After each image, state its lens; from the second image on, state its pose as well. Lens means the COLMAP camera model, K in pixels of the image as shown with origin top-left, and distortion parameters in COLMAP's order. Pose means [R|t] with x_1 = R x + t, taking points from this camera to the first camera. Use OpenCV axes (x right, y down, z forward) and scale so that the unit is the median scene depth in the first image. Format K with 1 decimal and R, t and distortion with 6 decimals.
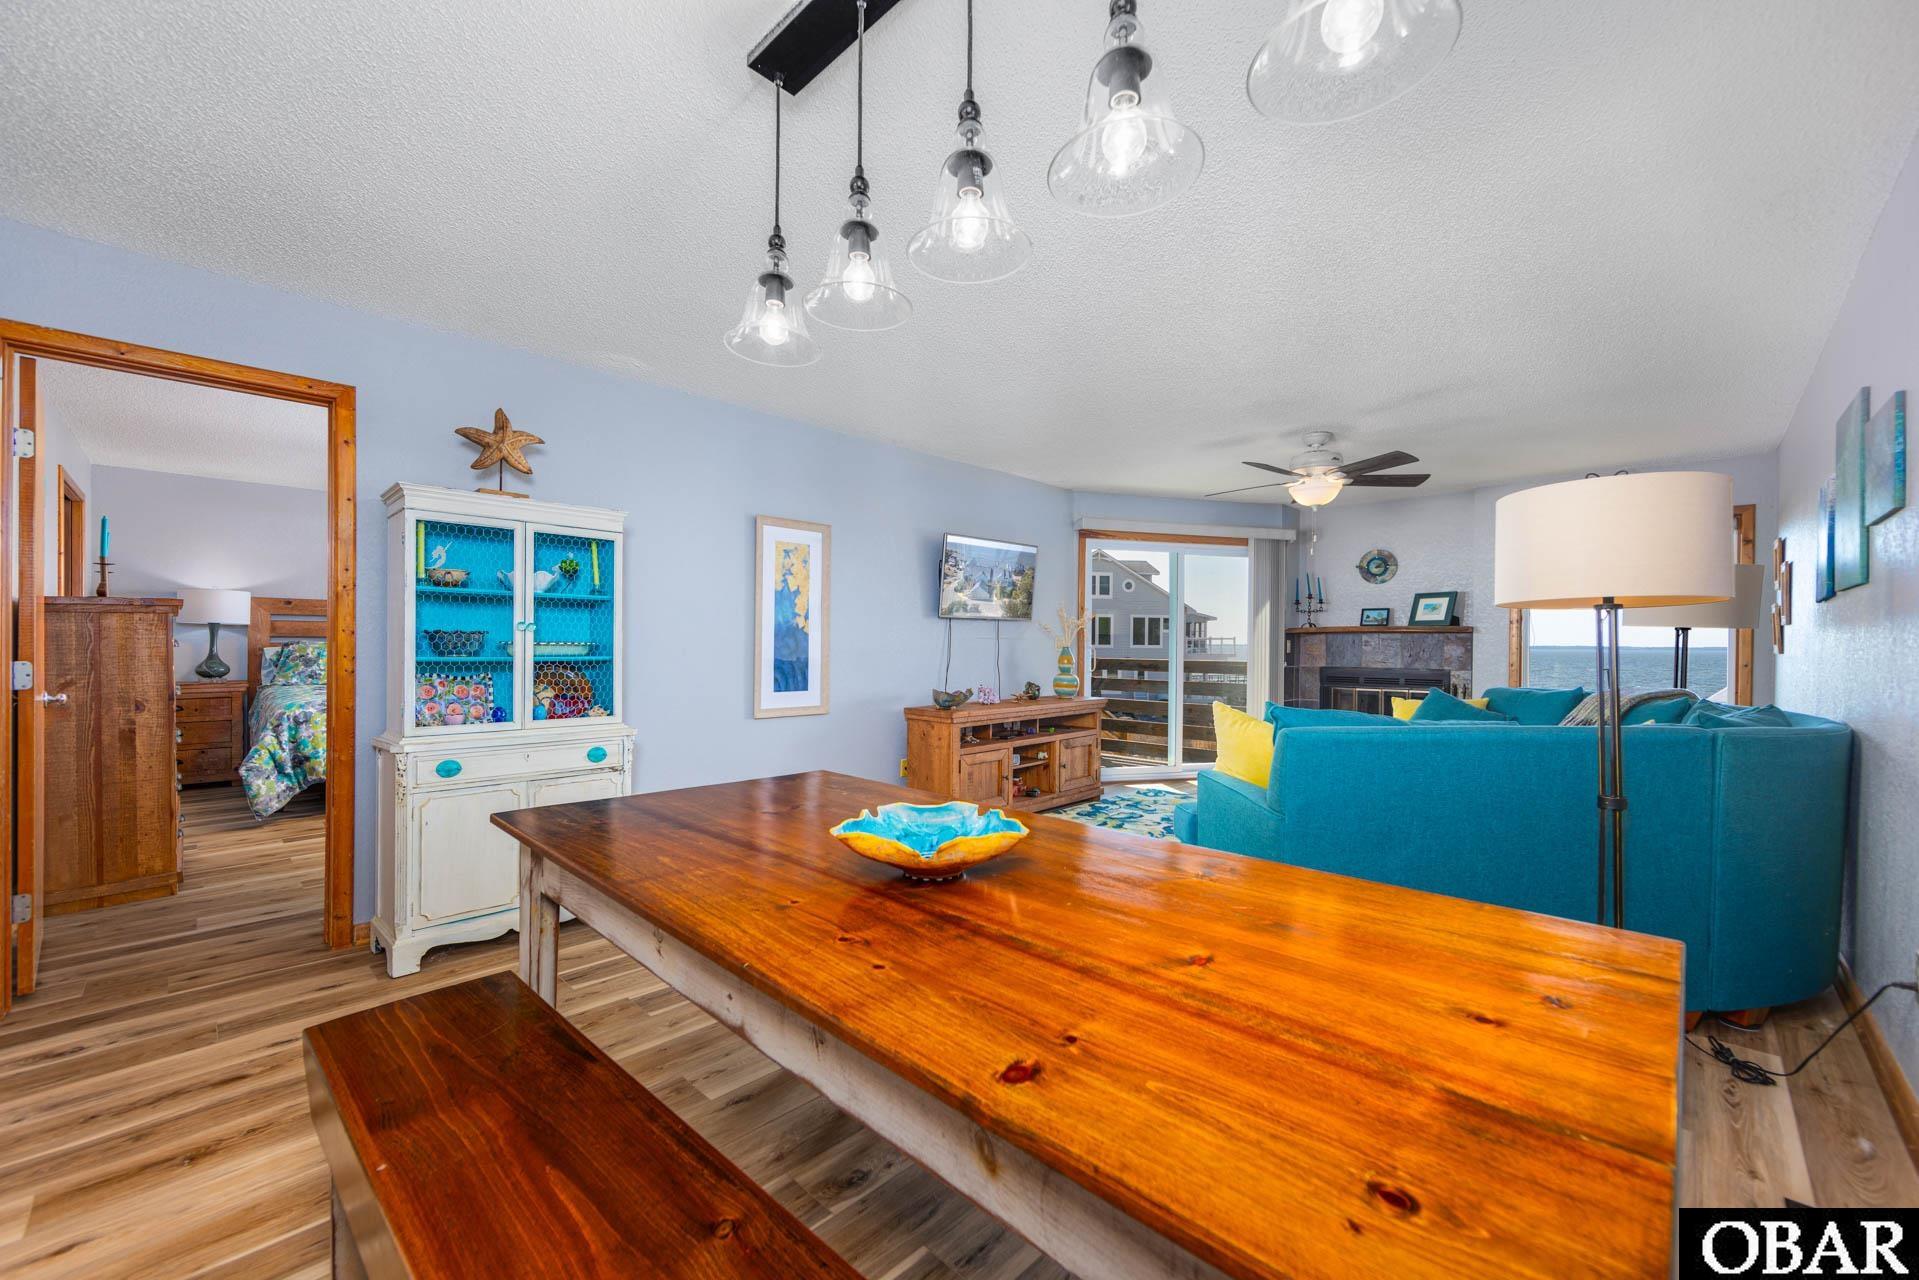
lens RADIAL K [[754.8, 0, 959.5], [0, 754.8, 644.8], [0, 0, 1]] dist [0.002405, -0.000079]
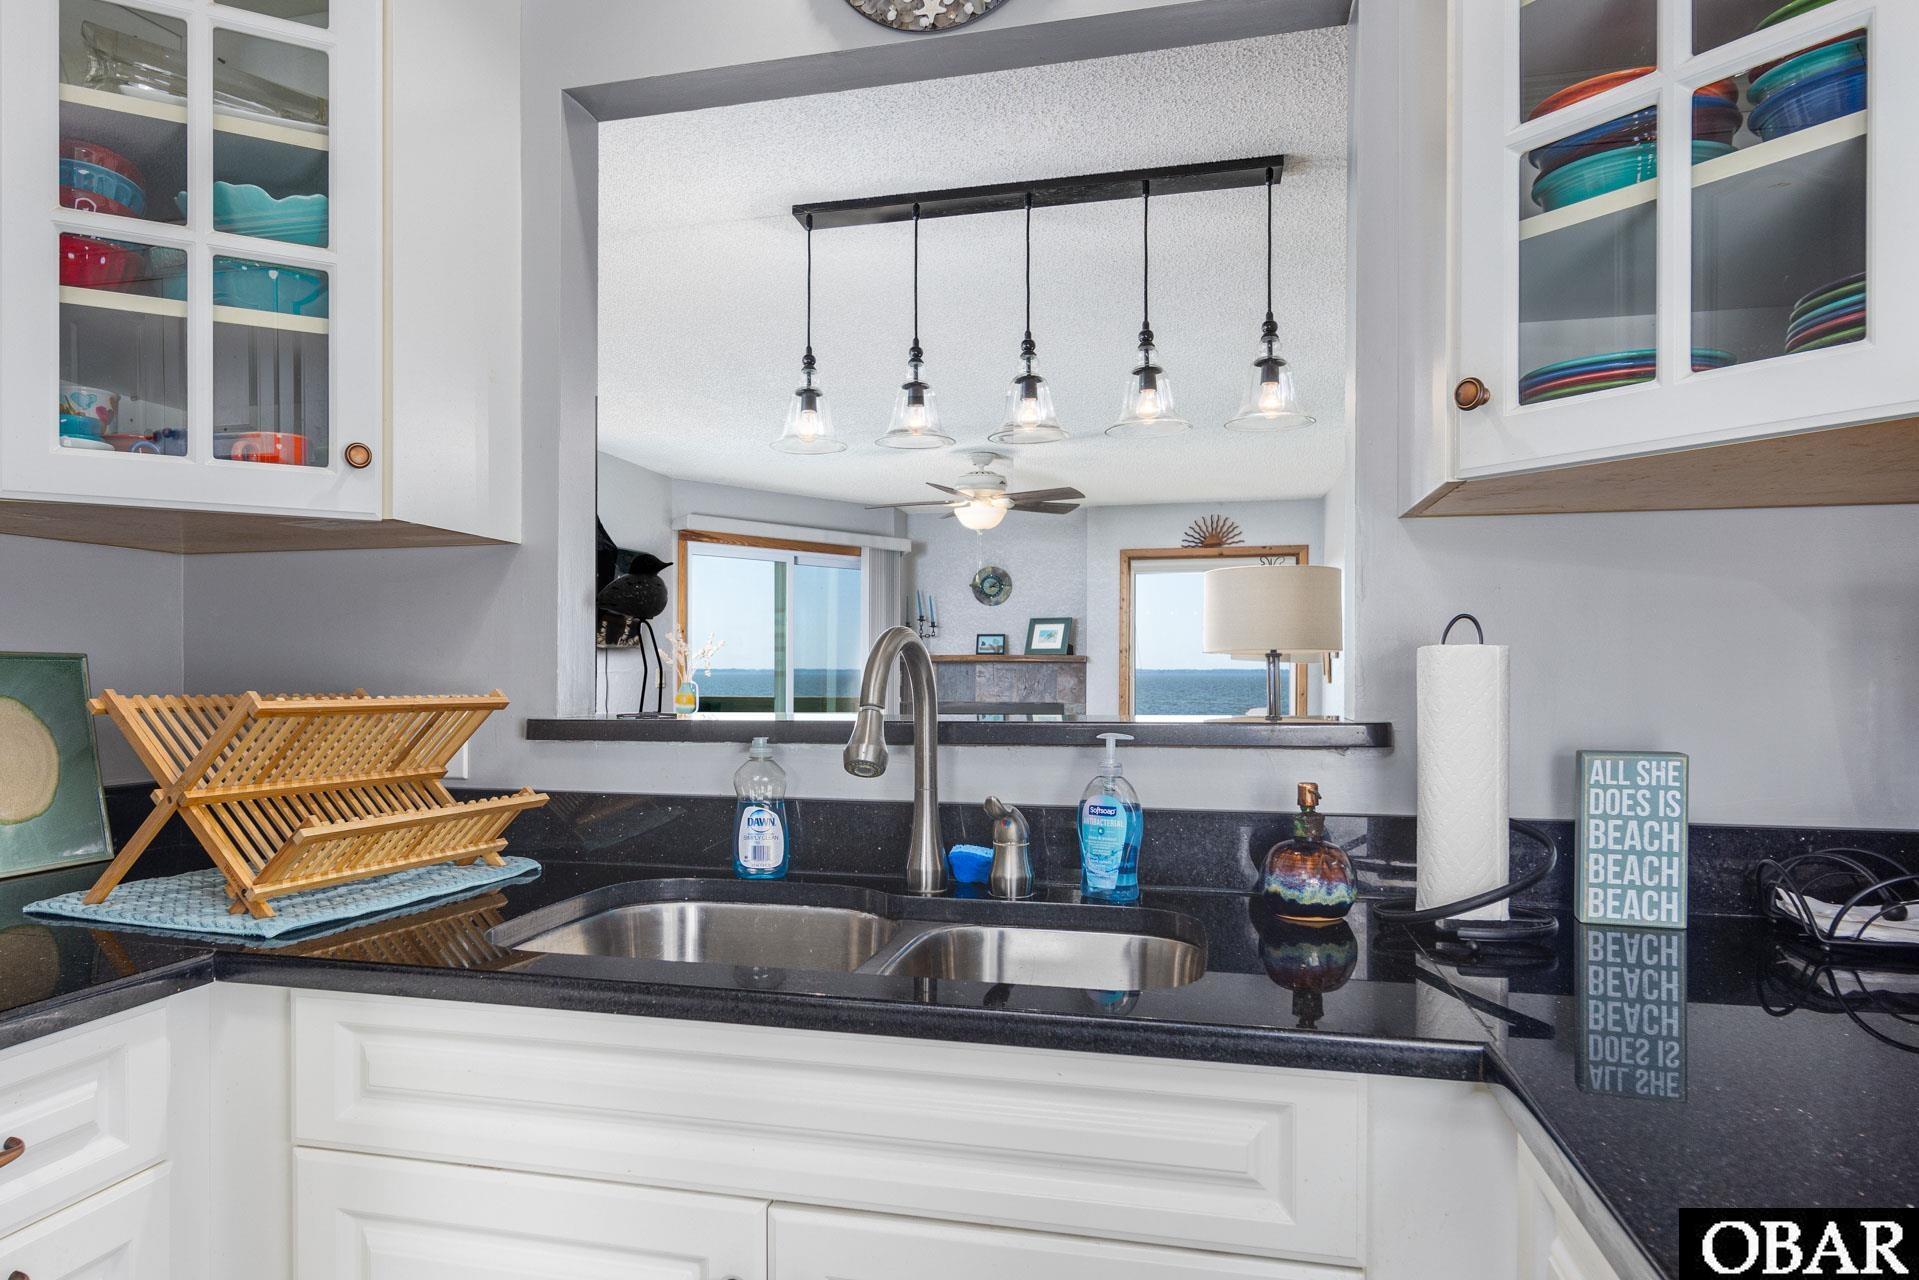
lens RADIAL K [[1253.1, 0, 883.6], [0, 1253.1, 687.2], [0, 0, 1]] dist [-0.006267, 0.002581]
pose [[0.867467, -0.014676, 0.497279, -0.275534], [0.006912, 0.999824, 0.017450, -0.013515], [-0.497447, -0.011700, 0.867415, -0.190374]]
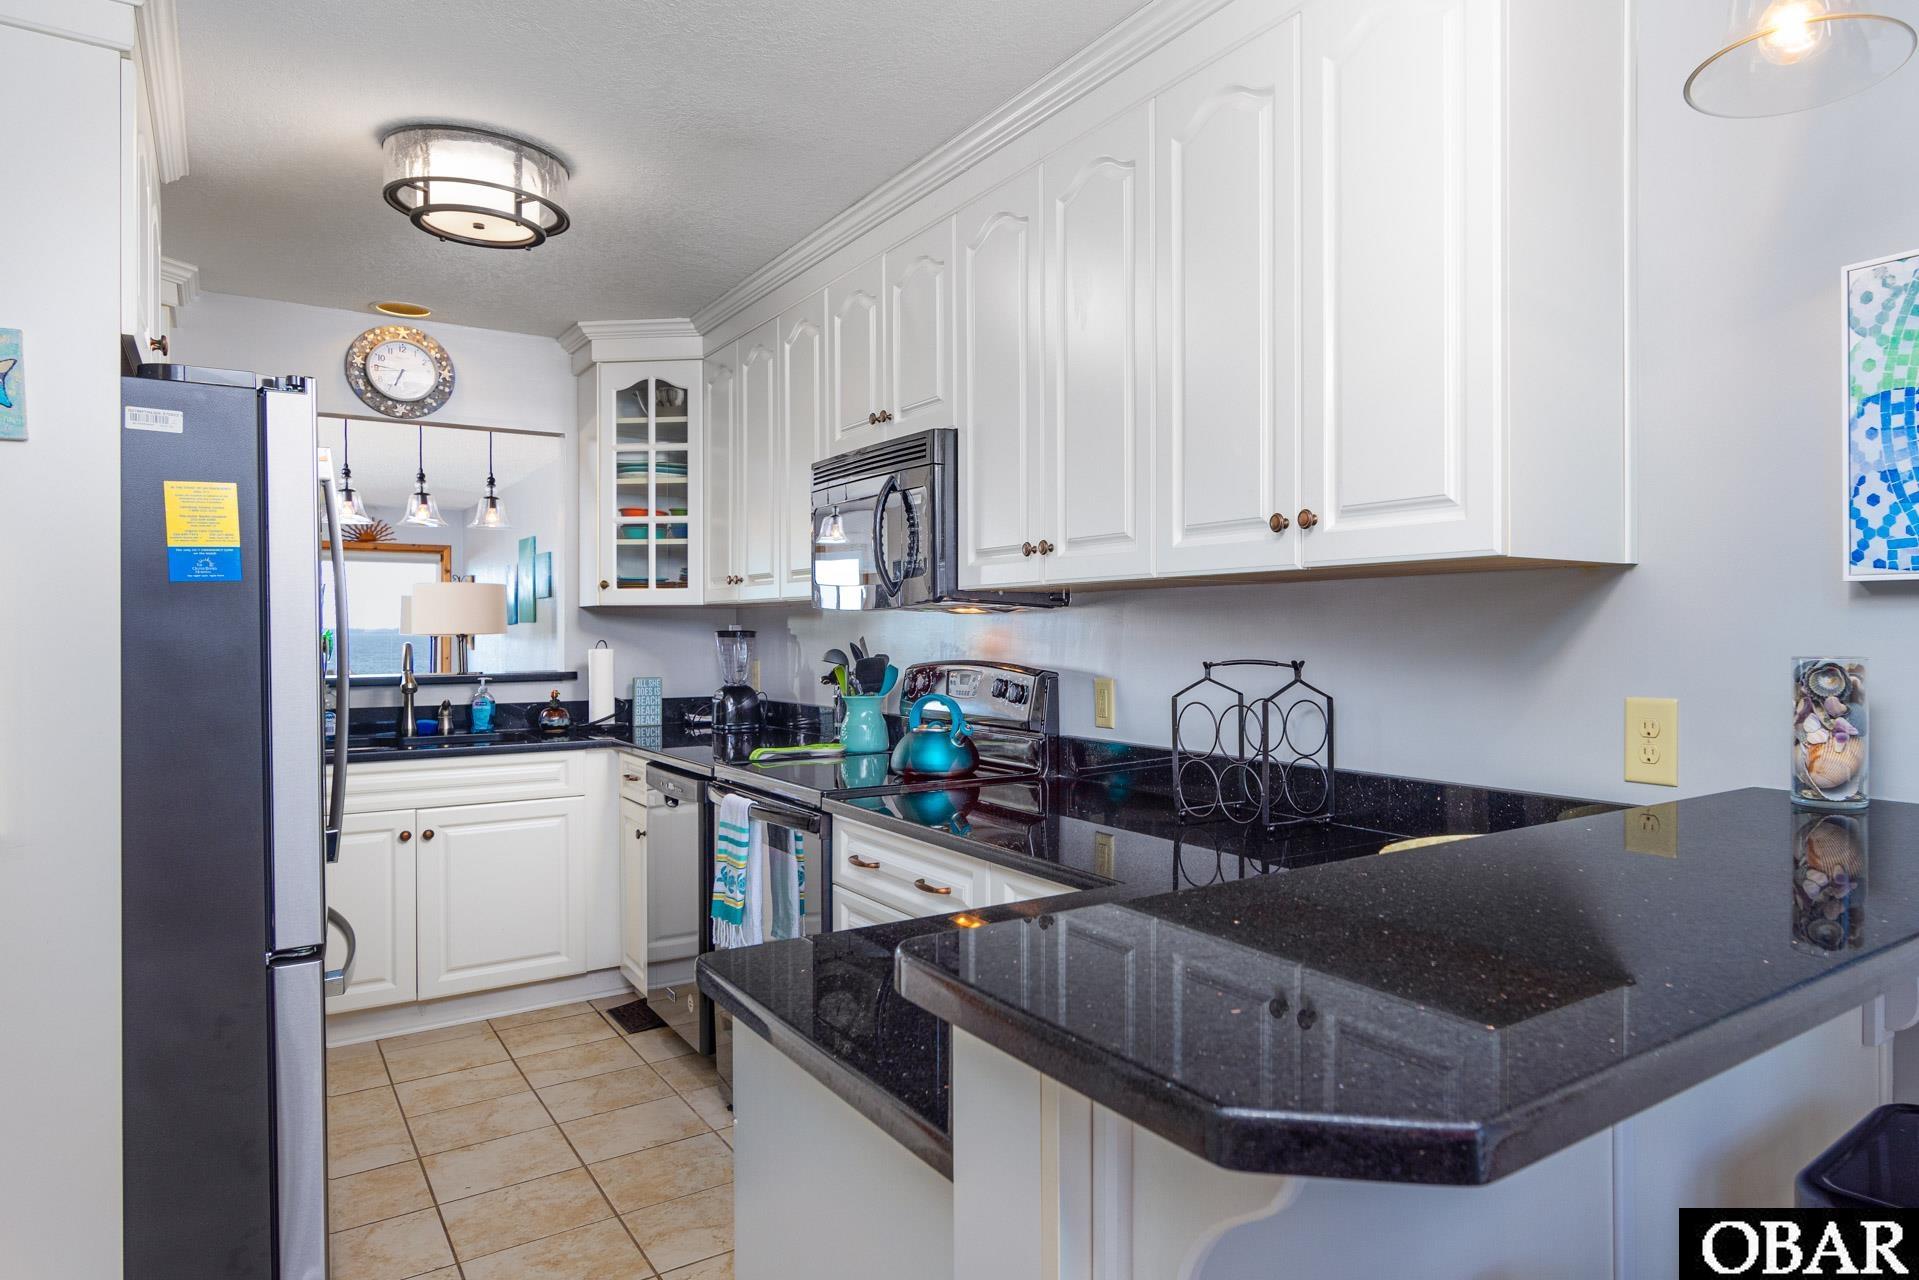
lens RADIAL K [[1139.1, 0, 1100.3], [0, 1139.1, 631.7], [0, 0, 1]] dist [0.024483, 0.000050]
pose [[0.168743, -0.010013, 0.985609, -0.675746], [0.001683, 0.999950, 0.009870, -0.031395], [-0.985659, -0.000006, 0.168752, -0.443817]]
